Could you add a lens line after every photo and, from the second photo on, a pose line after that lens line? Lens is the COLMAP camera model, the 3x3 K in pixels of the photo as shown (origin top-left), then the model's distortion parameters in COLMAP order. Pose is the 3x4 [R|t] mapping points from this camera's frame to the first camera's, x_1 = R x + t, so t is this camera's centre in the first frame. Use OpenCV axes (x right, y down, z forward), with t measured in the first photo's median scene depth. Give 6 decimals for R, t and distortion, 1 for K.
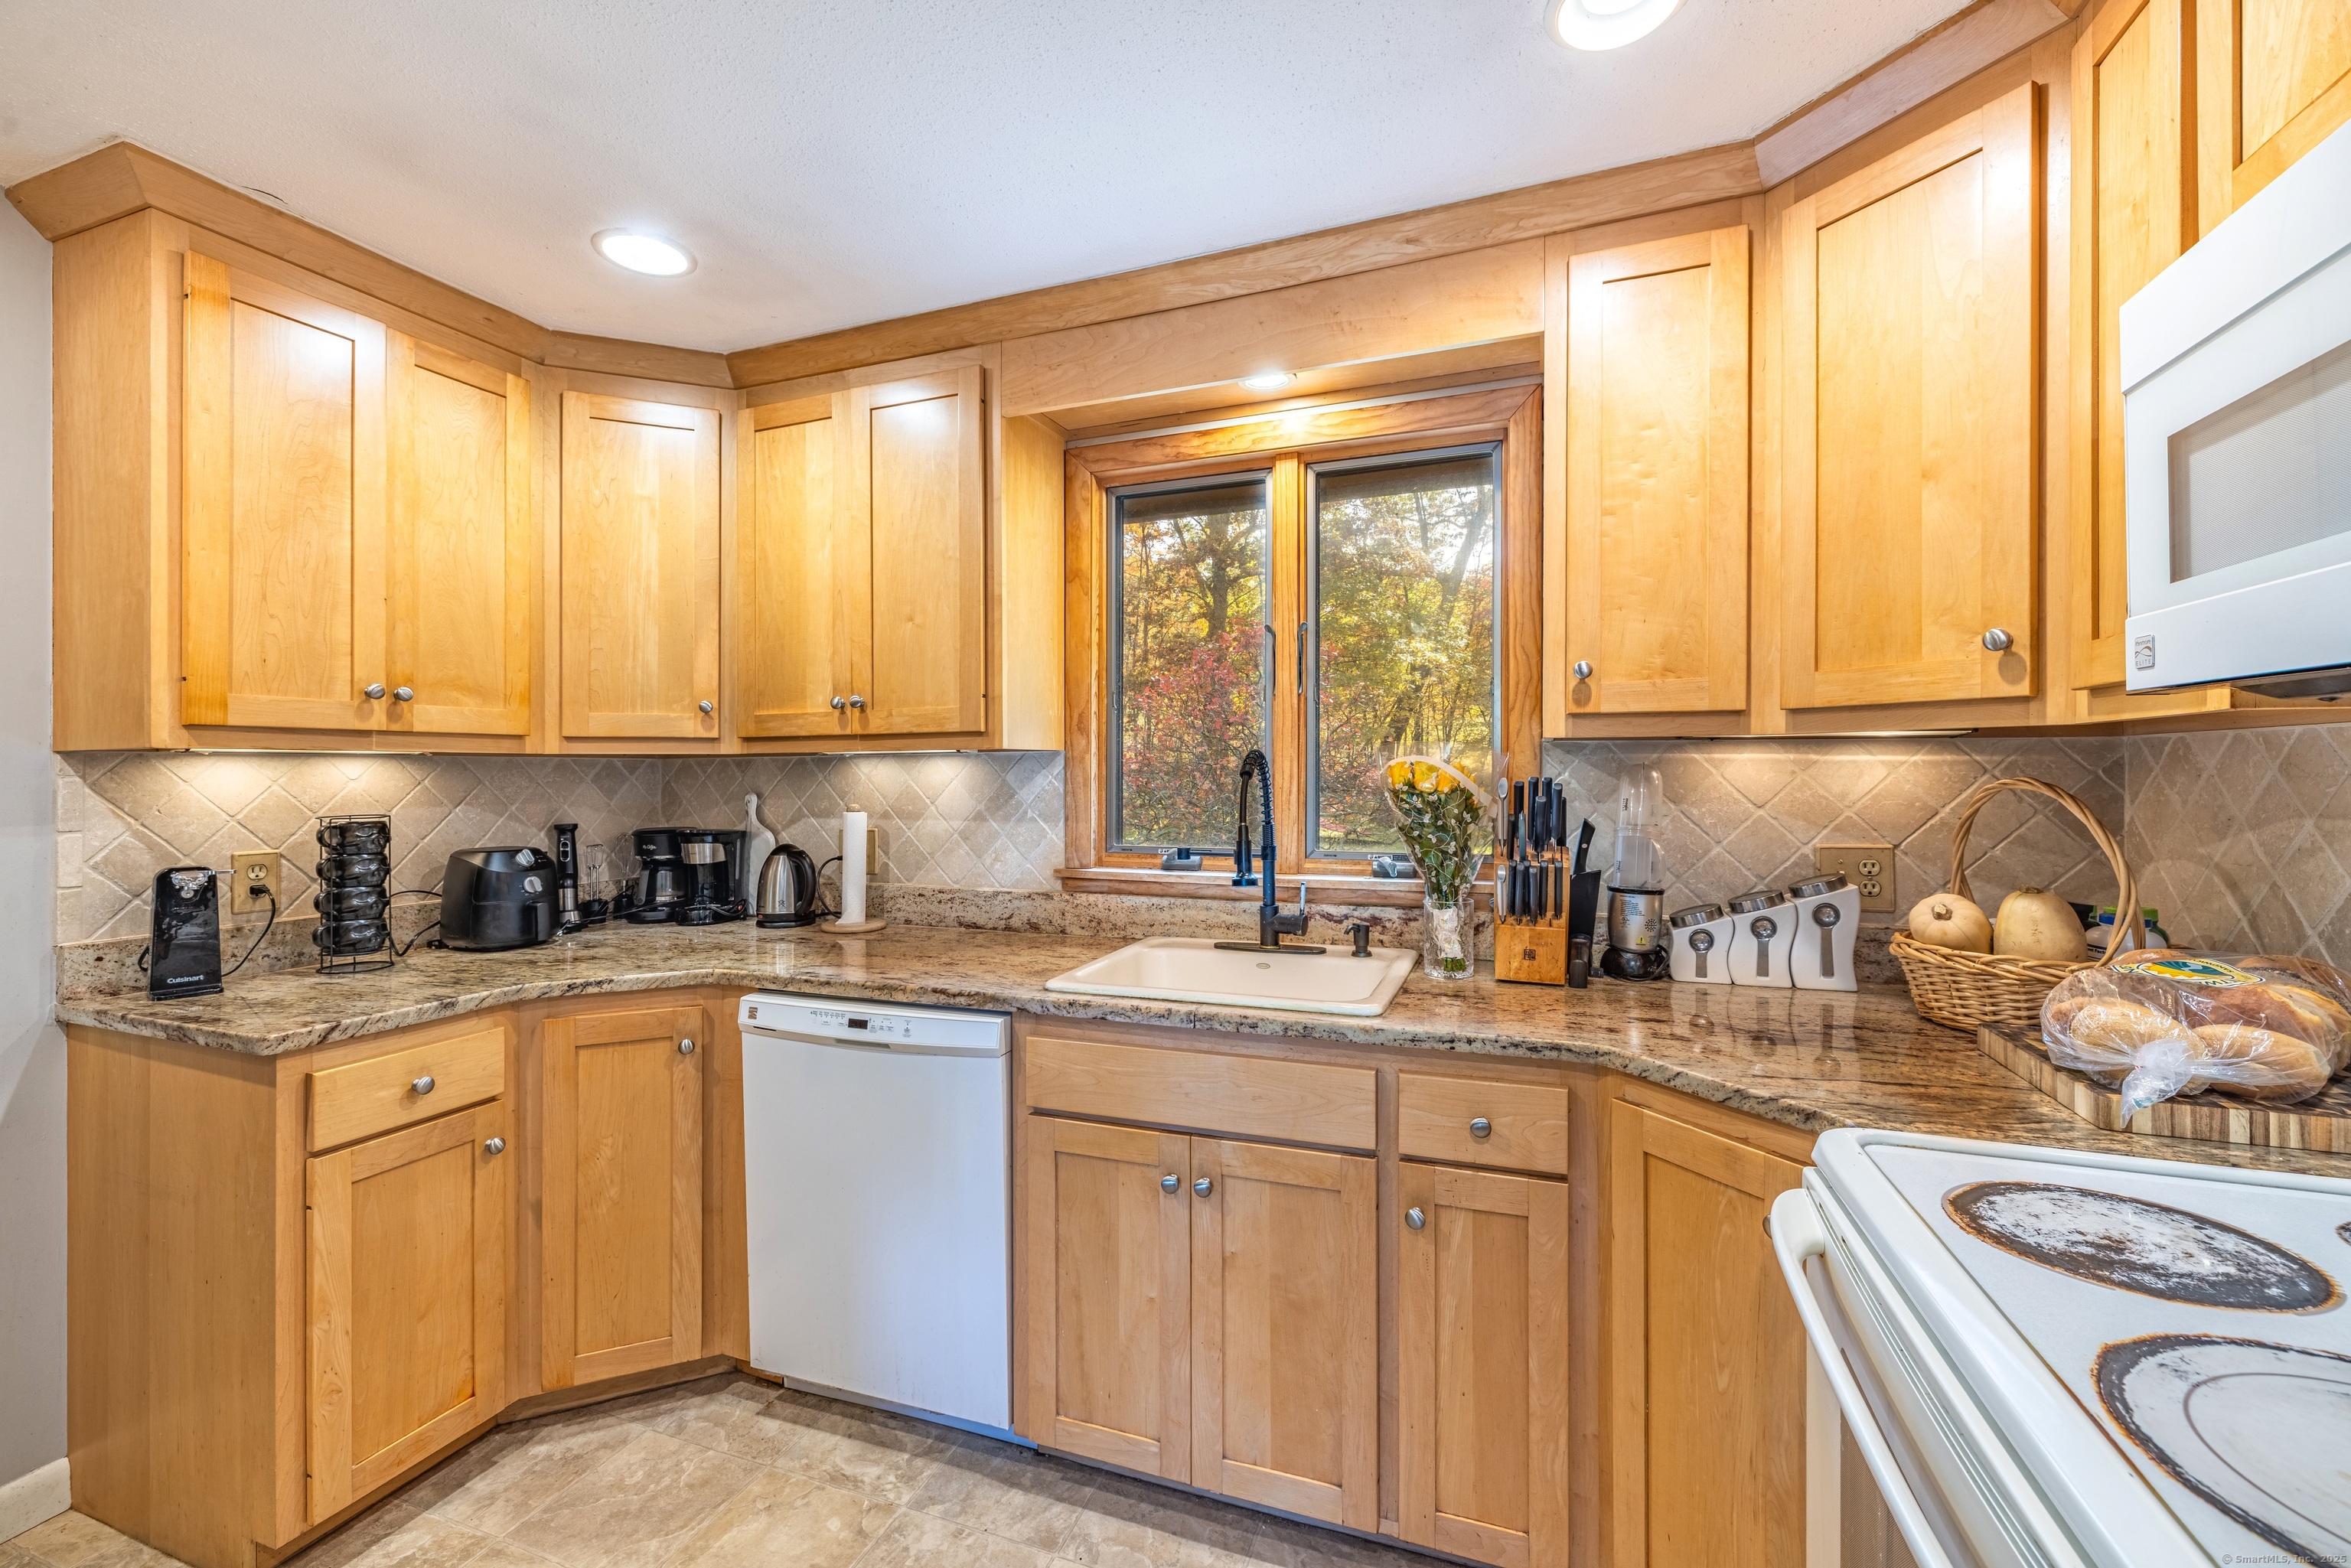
lens RADIAL K [[992.3, 0, 1166.2], [0, 992.3, 776.2], [0, 0, 1]] dist [-0.001053, -0.000594]
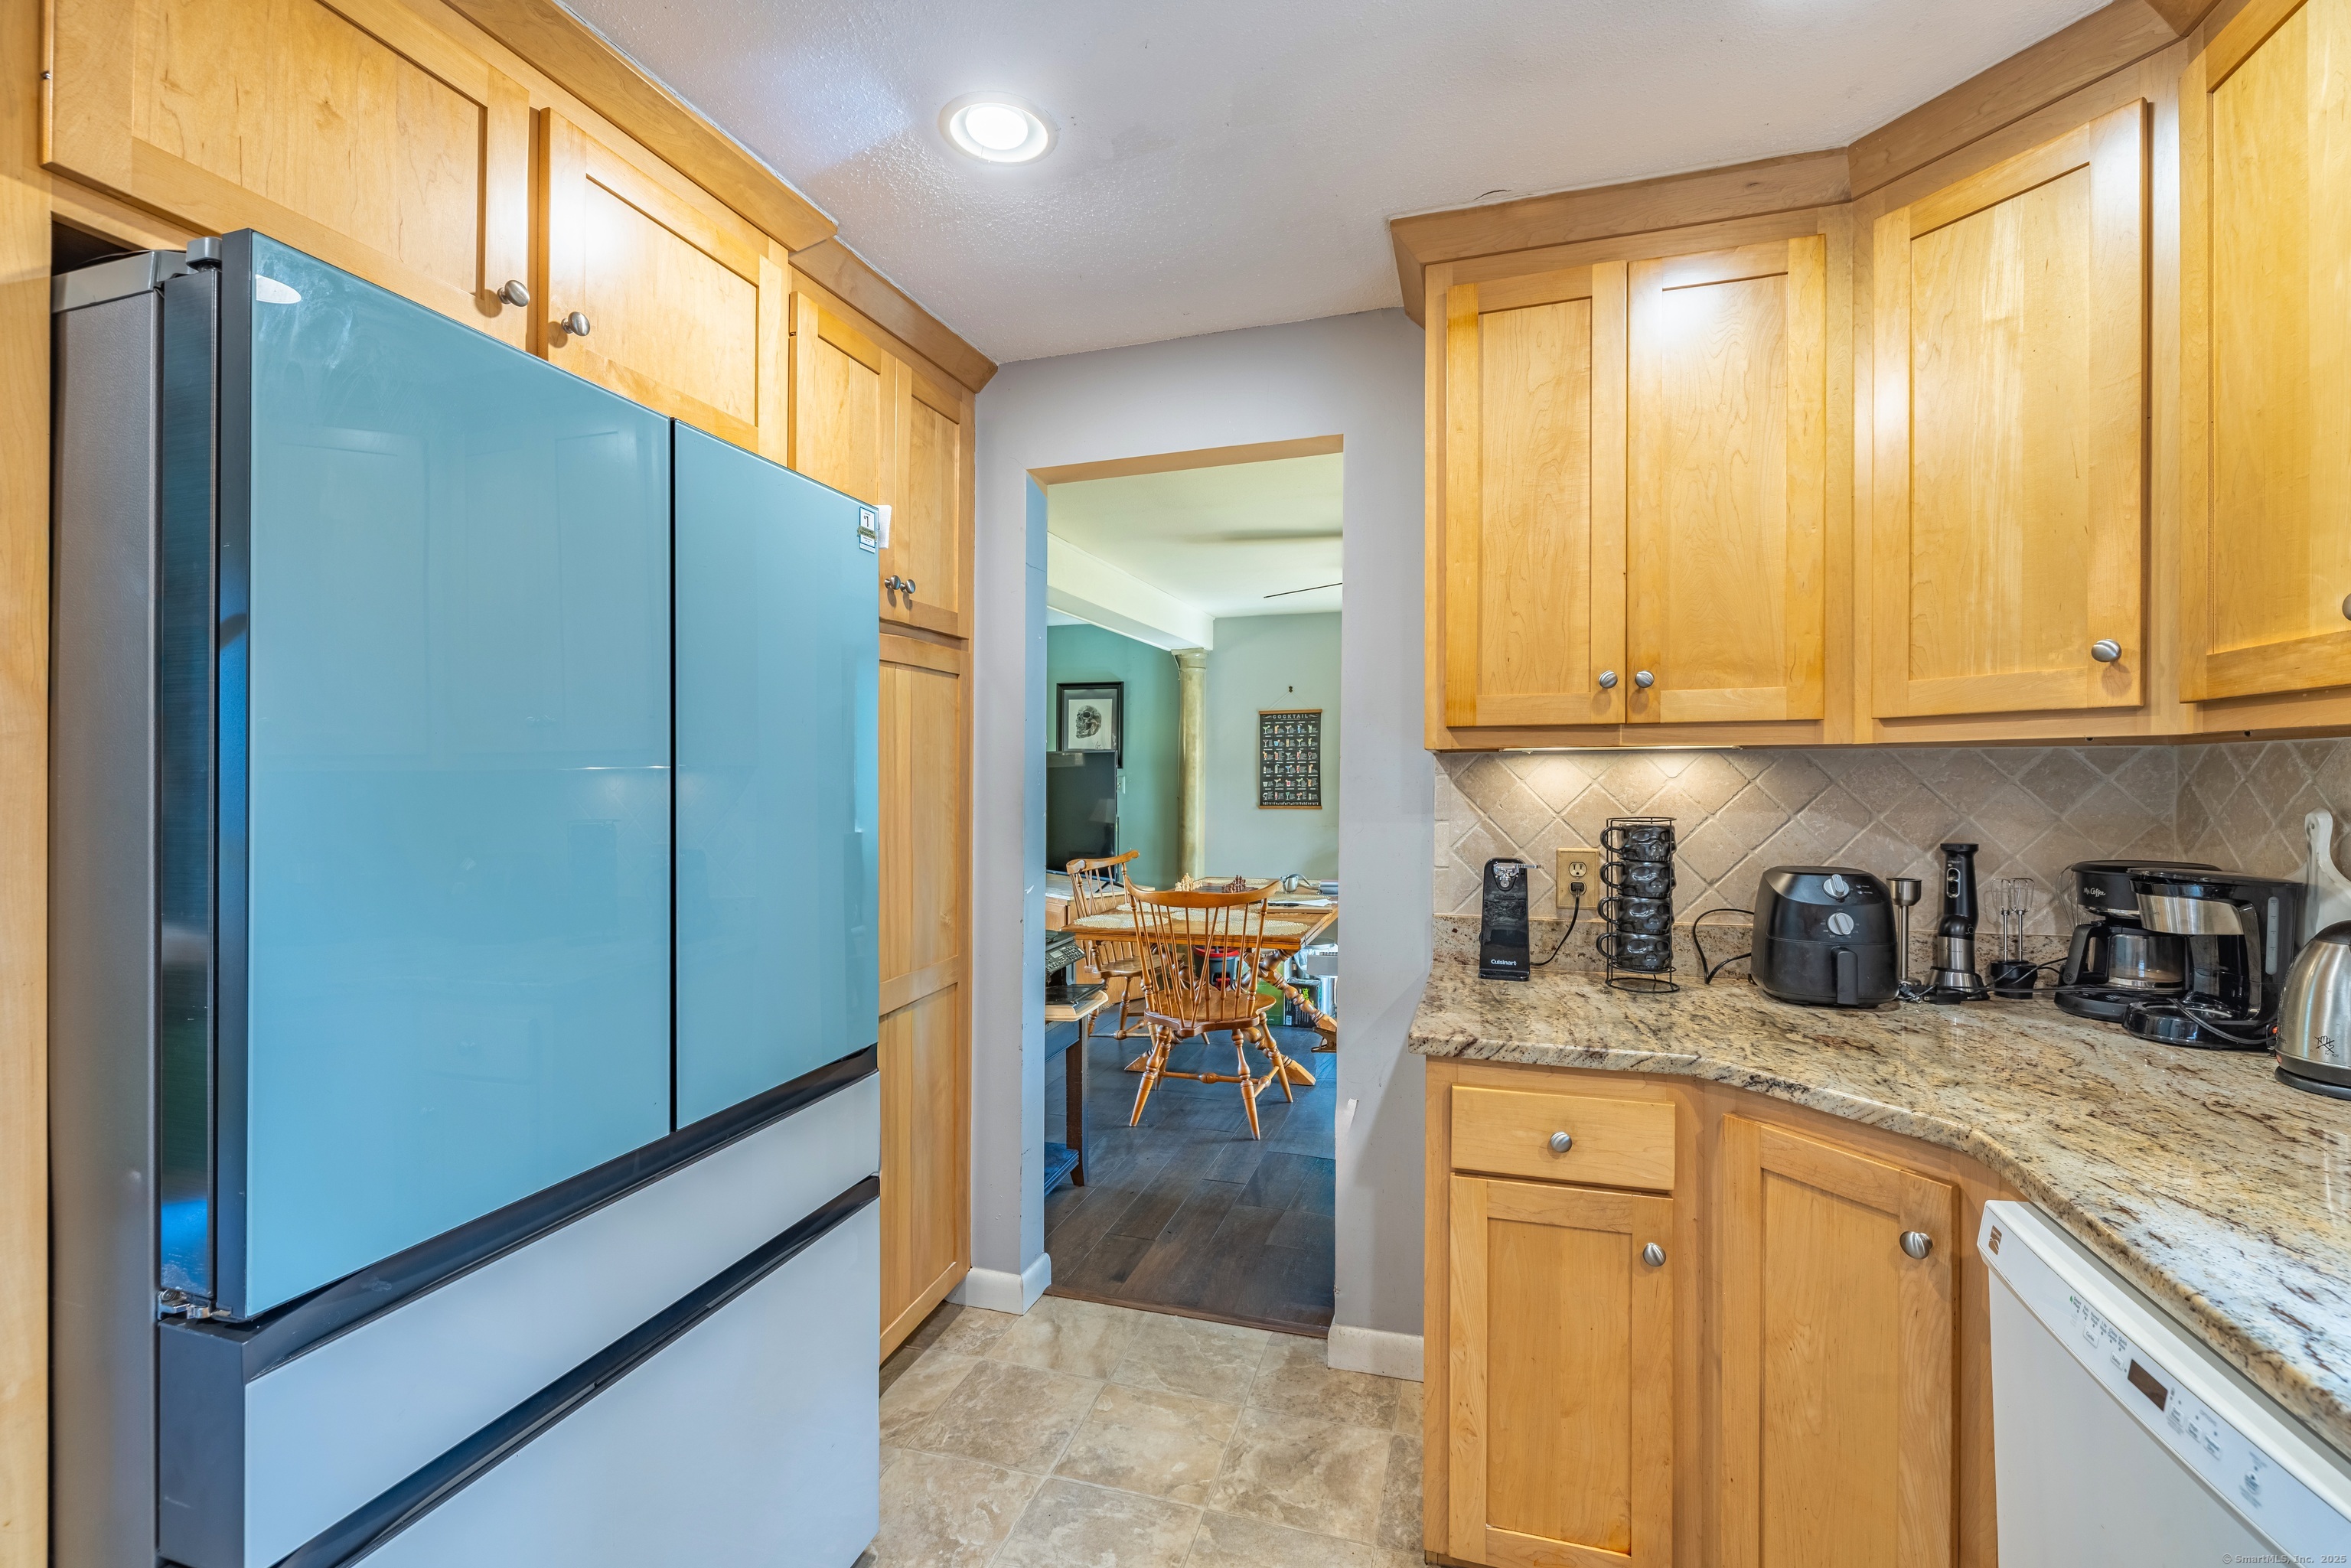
lens RADIAL K [[992.3, 0, 1179.0], [0, 992.3, 774.4], [0, 0, 1]] dist [-0.001053, -0.000594]
pose [[0.068143, 0.004391, -0.997666, 0.060634], [0.000047, 0.999990, 0.004404, -0.004287], [0.997676, -0.000347, 0.068142, 0.519812]]
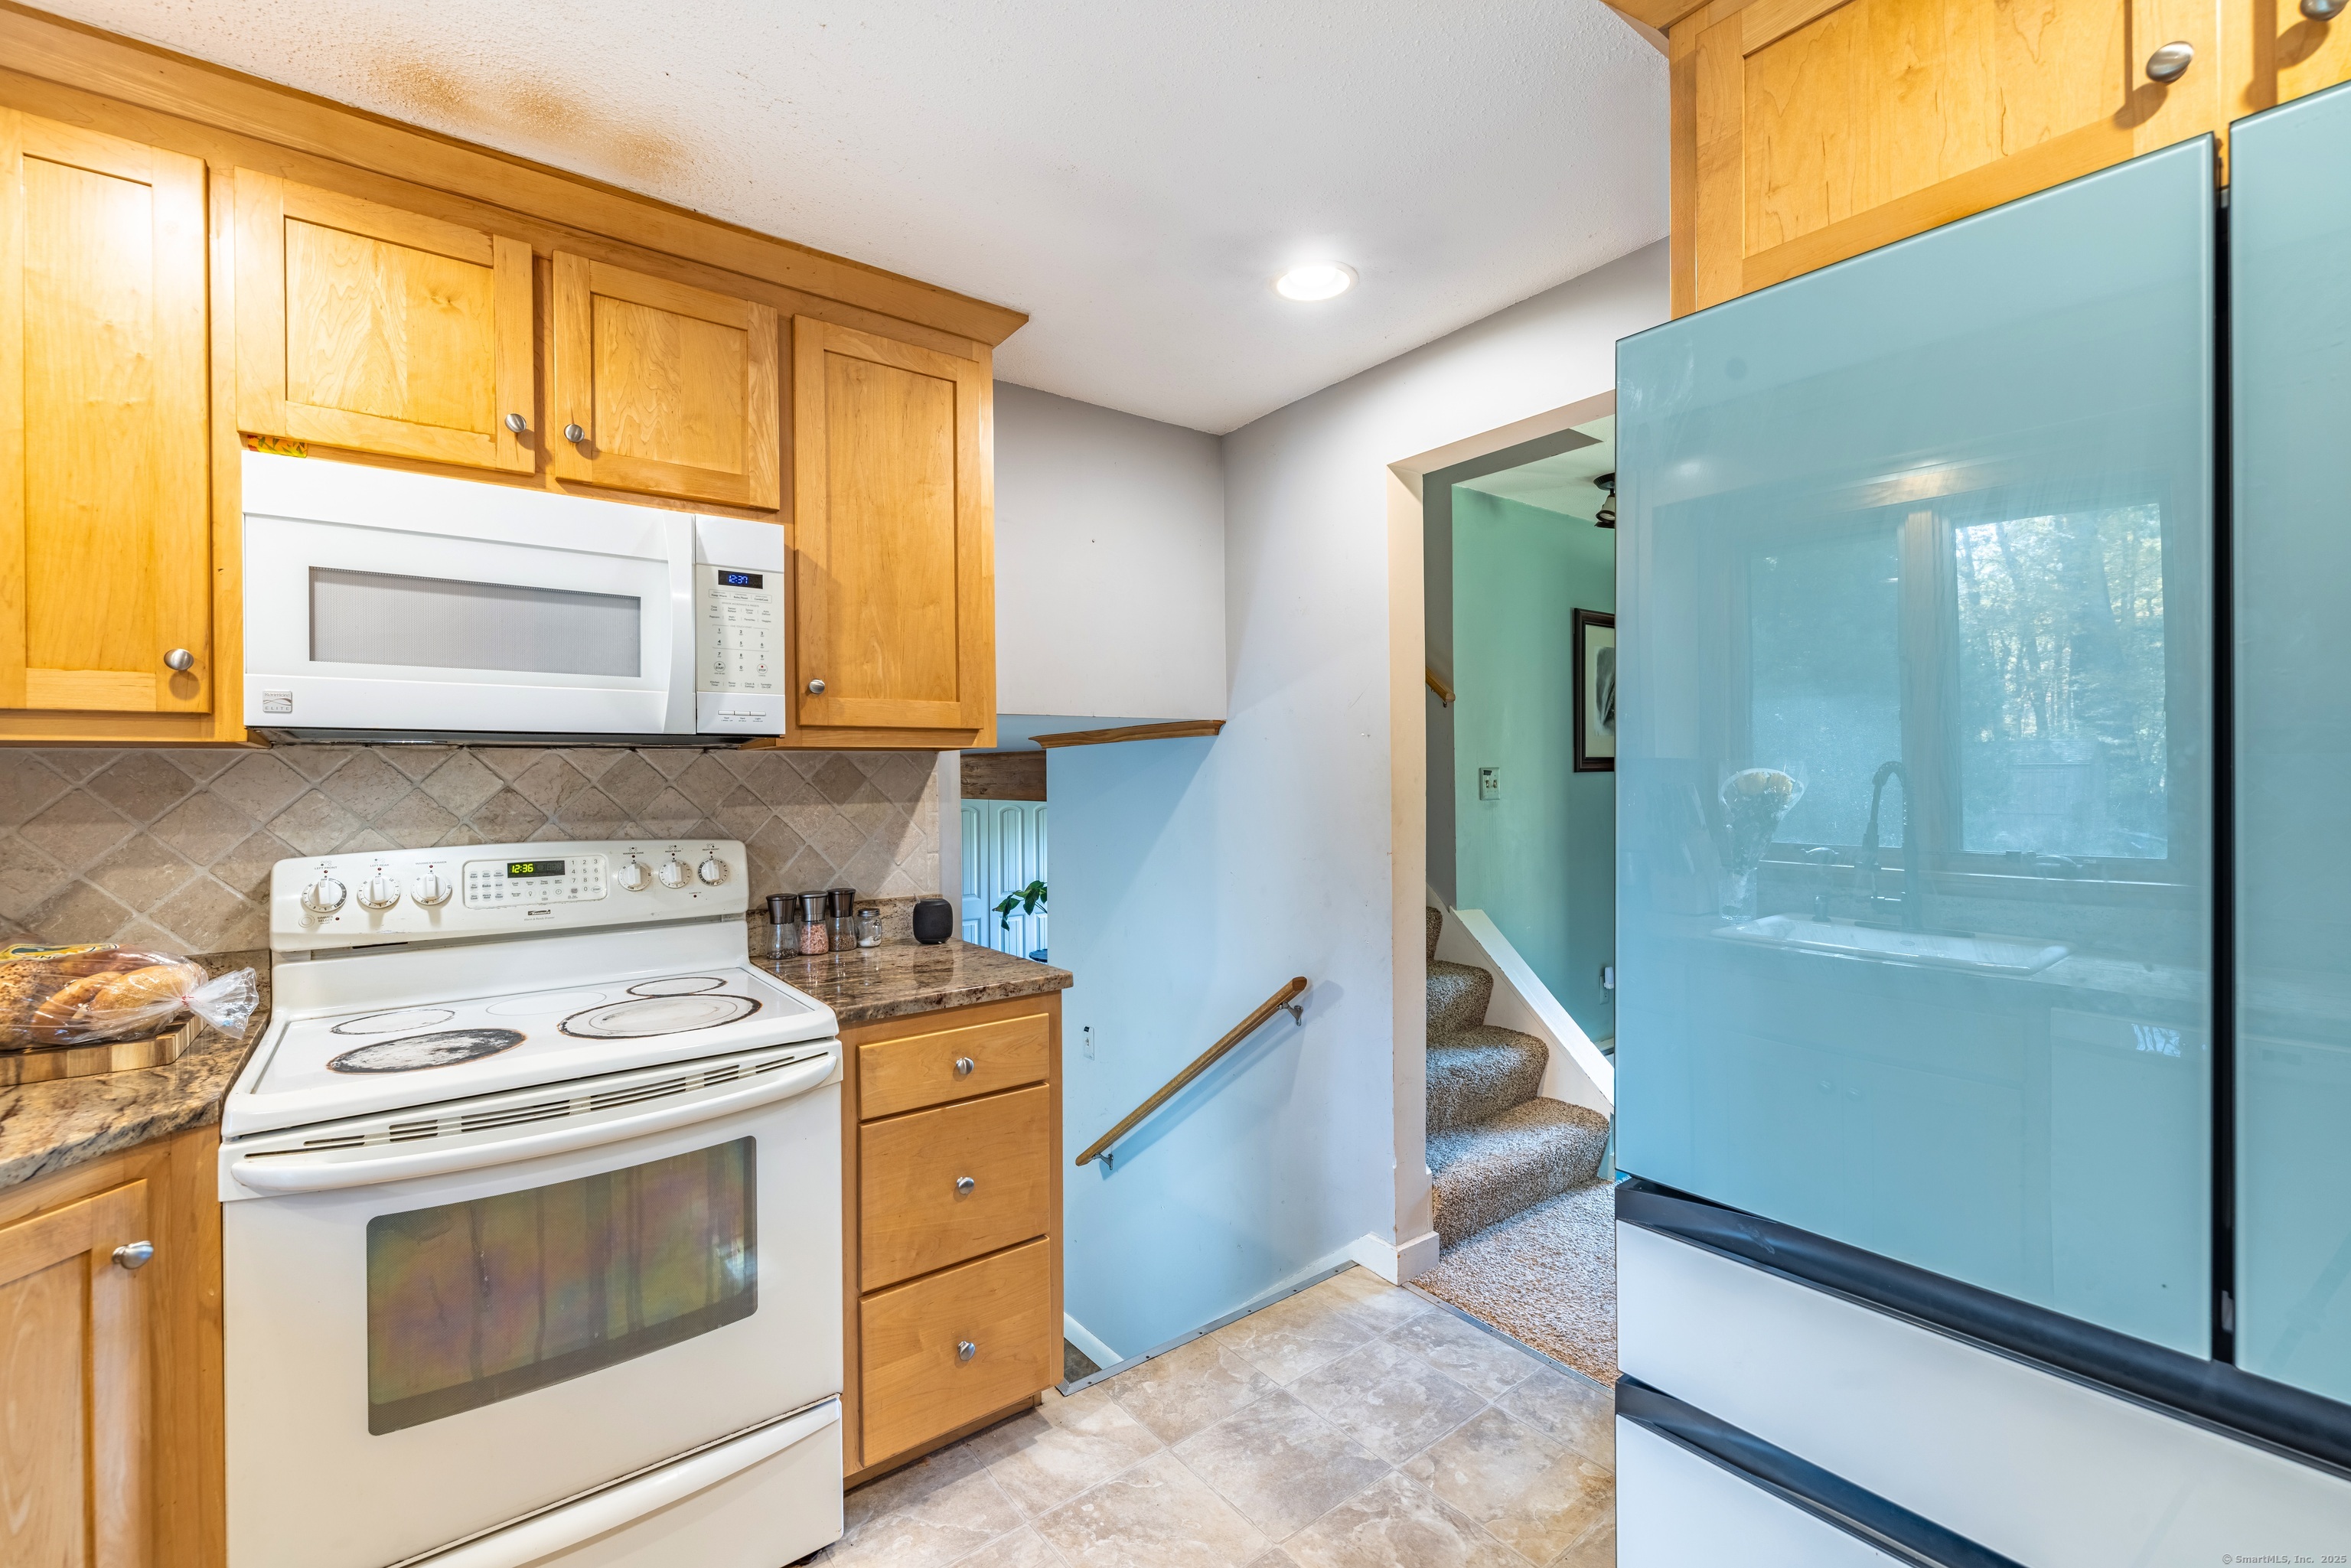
lens RADIAL K [[992.3, 0, 1191.0], [0, 992.3, 788.2], [0, 0, 1]] dist [-0.001053, -0.000594]
pose [[-0.860187, 0.005864, 0.509945, -0.304159], [0.015431, 0.999775, 0.014534, -0.000293], [-0.509745, 0.020371, -0.860084, 0.813611]]
